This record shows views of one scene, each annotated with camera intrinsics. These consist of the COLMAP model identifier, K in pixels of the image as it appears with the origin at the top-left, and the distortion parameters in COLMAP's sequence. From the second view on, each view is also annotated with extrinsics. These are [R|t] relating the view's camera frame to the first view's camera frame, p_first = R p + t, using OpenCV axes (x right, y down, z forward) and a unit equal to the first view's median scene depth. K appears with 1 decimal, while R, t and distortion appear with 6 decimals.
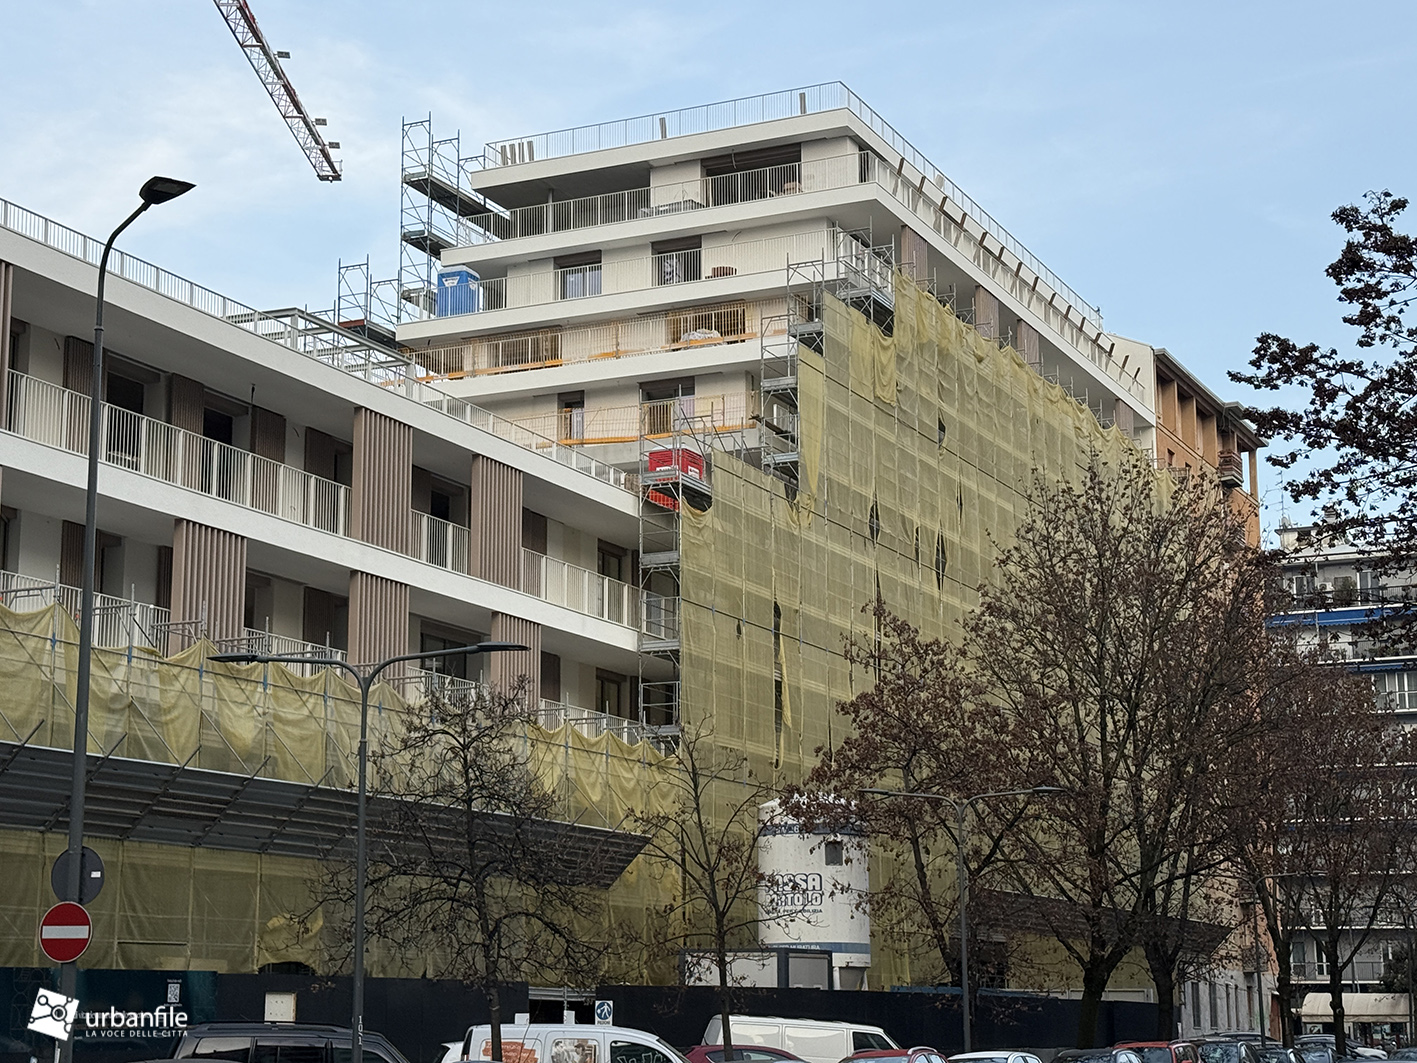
lens RADIAL K [[2449.3, 0, 702.3], [0, 2449.3, 546.2], [0, 0, 1]] dist [0.159369, 0.000000]
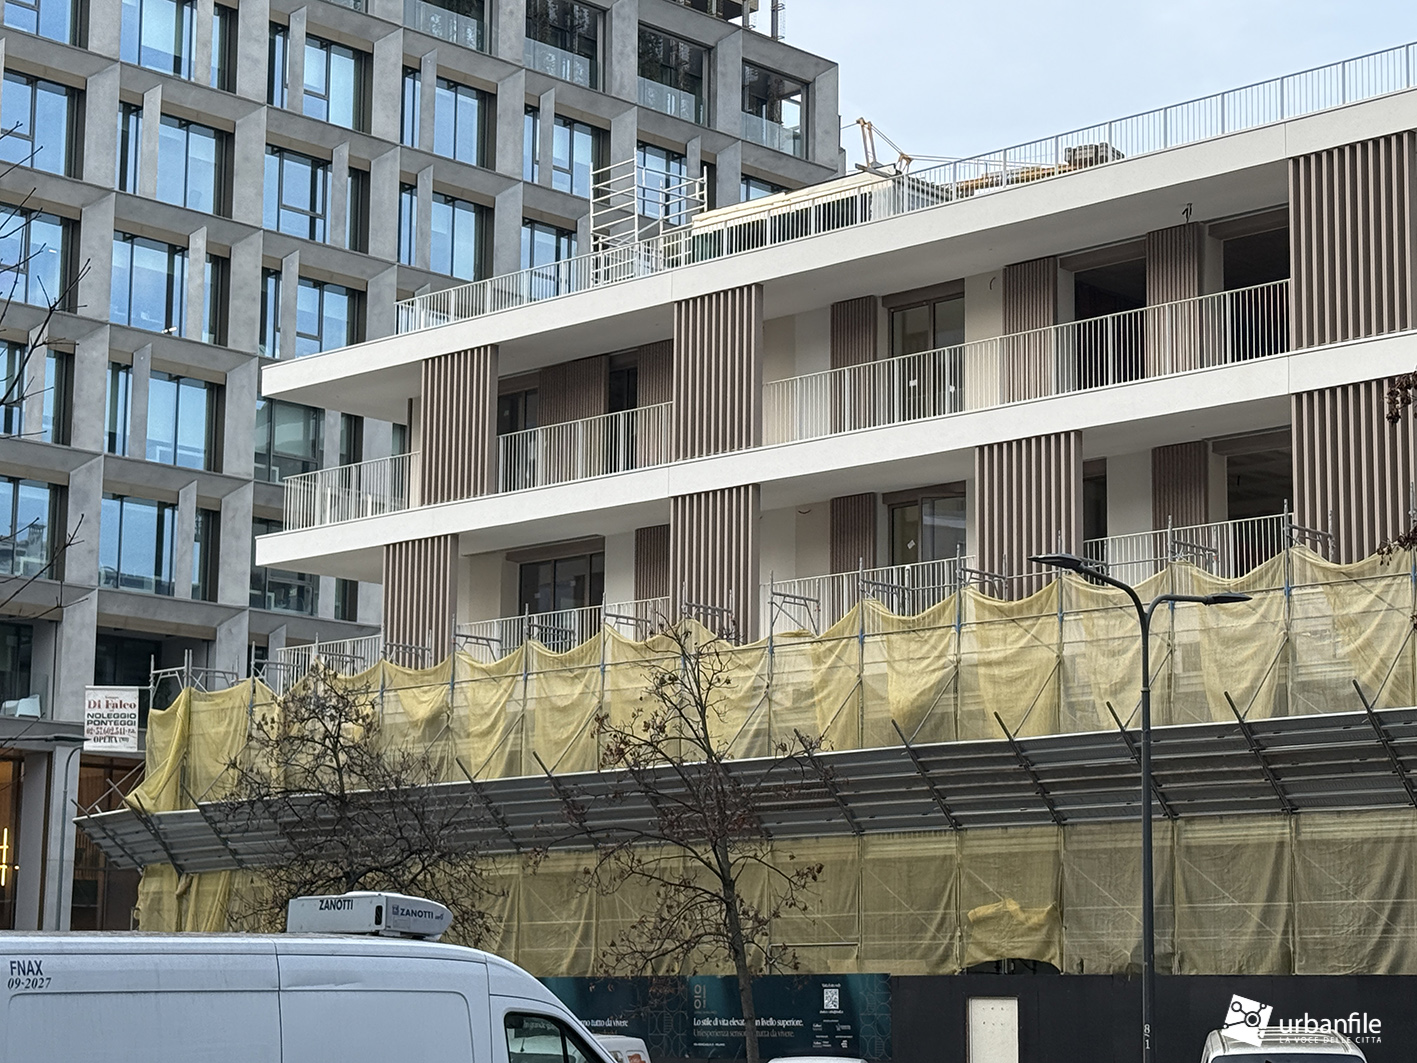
lens RADIAL K [[2975.3, 0, 708.4], [0, 2975.3, 537.5], [0, 0, 1]] dist [0.141645, 0.000000]
pose [[-0.325434, -0.178569, -0.928551, 0.821493], [0.152579, 0.959220, -0.237942, 0.265538], [0.933173, -0.219112, -0.284917, 1.278985]]
